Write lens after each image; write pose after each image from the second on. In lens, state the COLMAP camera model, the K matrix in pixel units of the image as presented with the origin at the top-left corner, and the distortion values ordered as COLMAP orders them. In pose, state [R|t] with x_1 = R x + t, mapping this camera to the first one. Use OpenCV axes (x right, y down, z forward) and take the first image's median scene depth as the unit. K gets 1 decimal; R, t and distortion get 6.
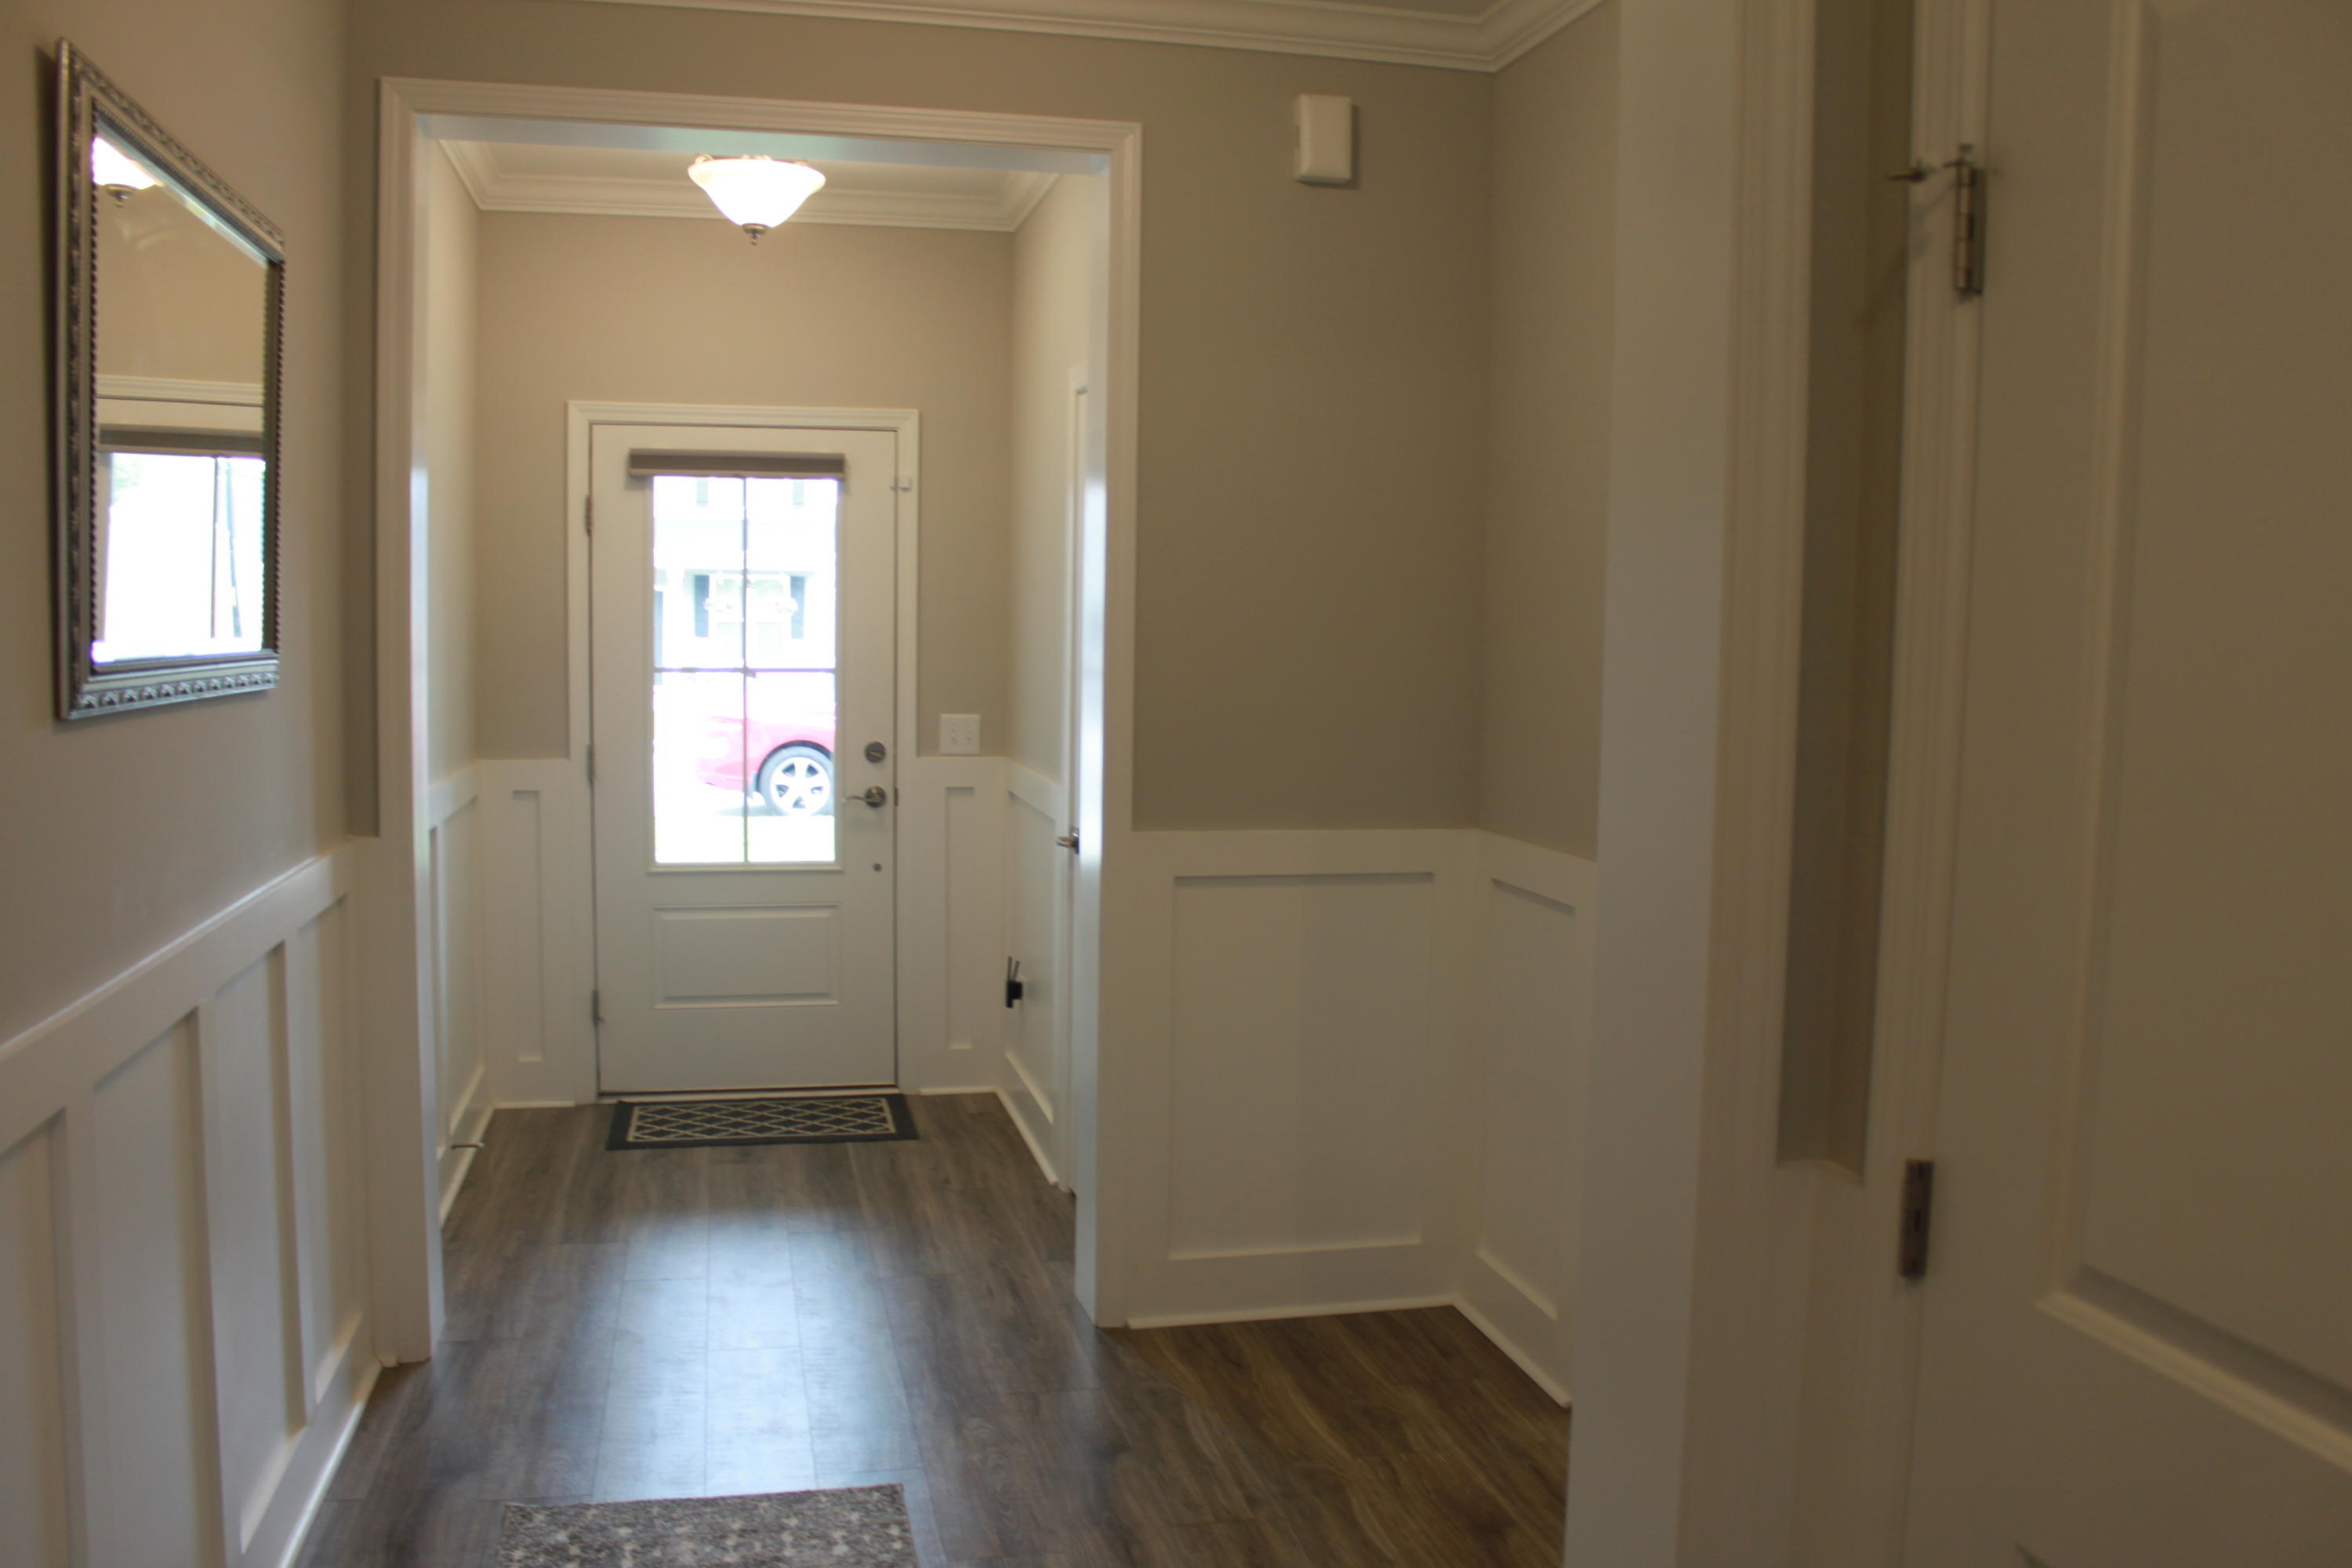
lens RADIAL K [[2036.4, 0, 1193.9], [0, 2036.4, 802.2], [0, 0, 1]] dist [-0.160669, 0.145009]
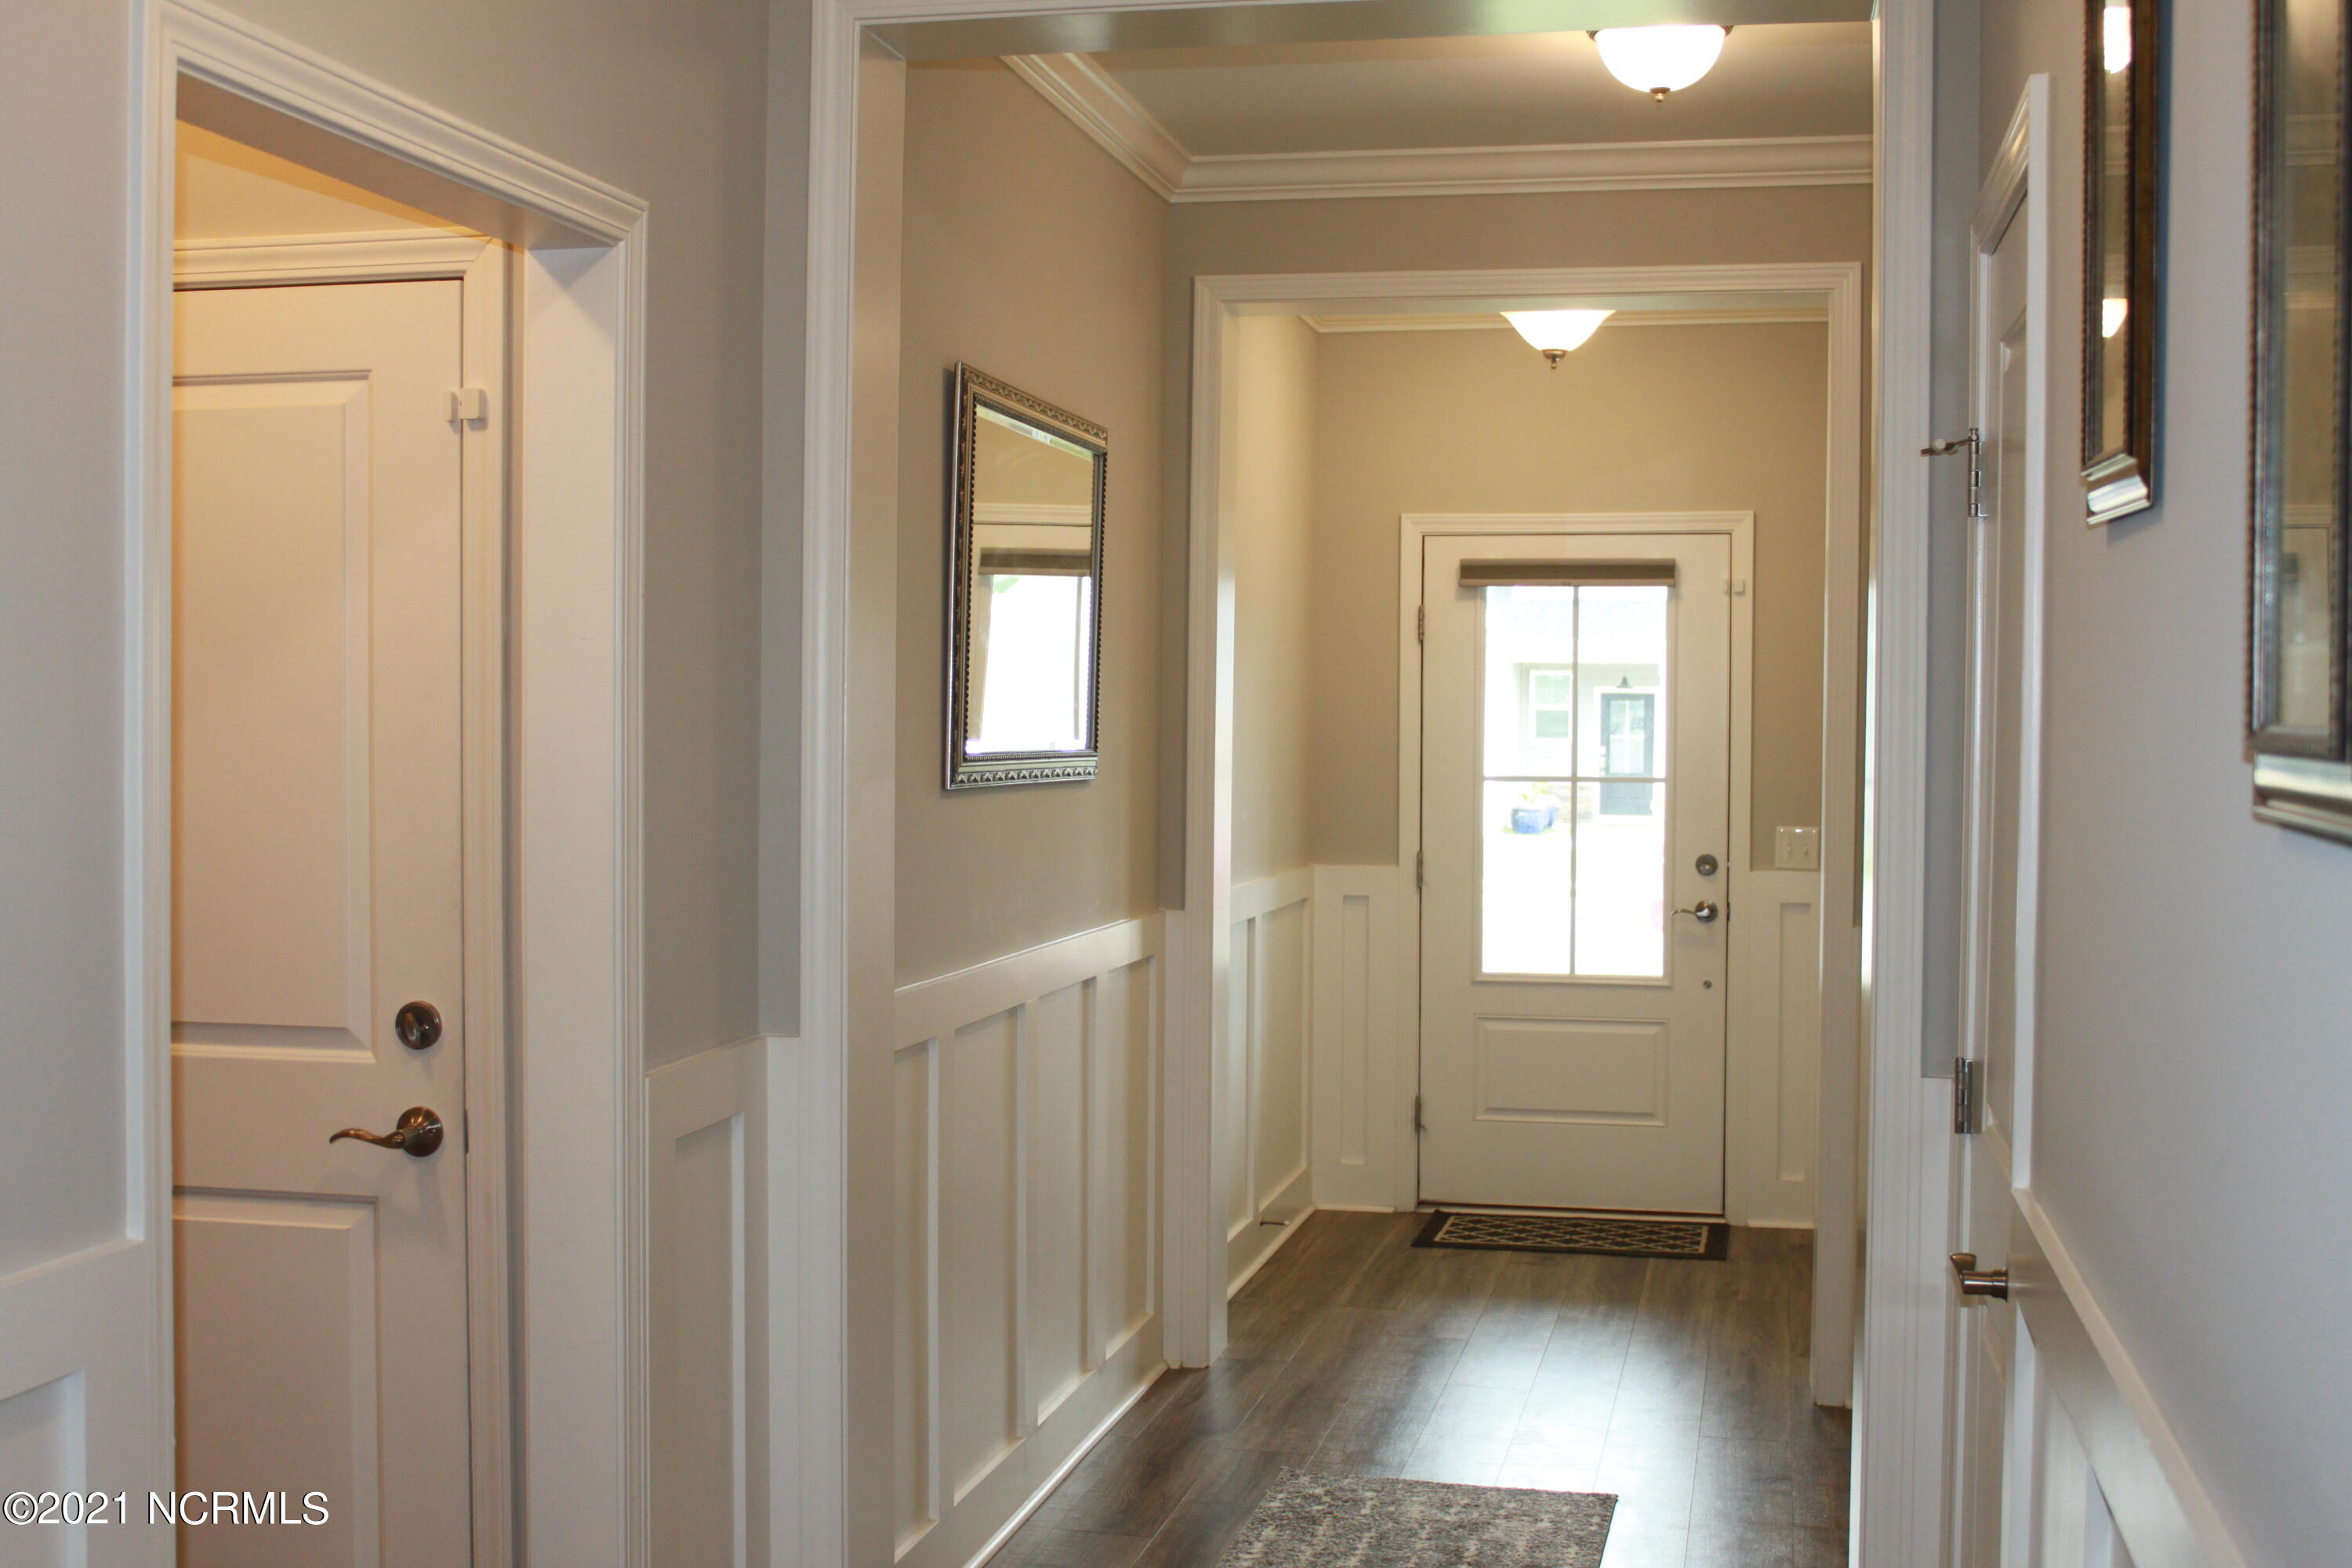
lens RADIAL K [[2763.2, 0, 1175.6], [0, 2763.2, 779.3], [0, 0, 1]] dist [-0.024942, 0.000000]
pose [[0.906193, 0.001007, -0.422864, 0.177738], [-0.031619, 0.997359, -0.065384, 0.030044], [0.421681, 0.072621, 0.903831, -0.312745]]
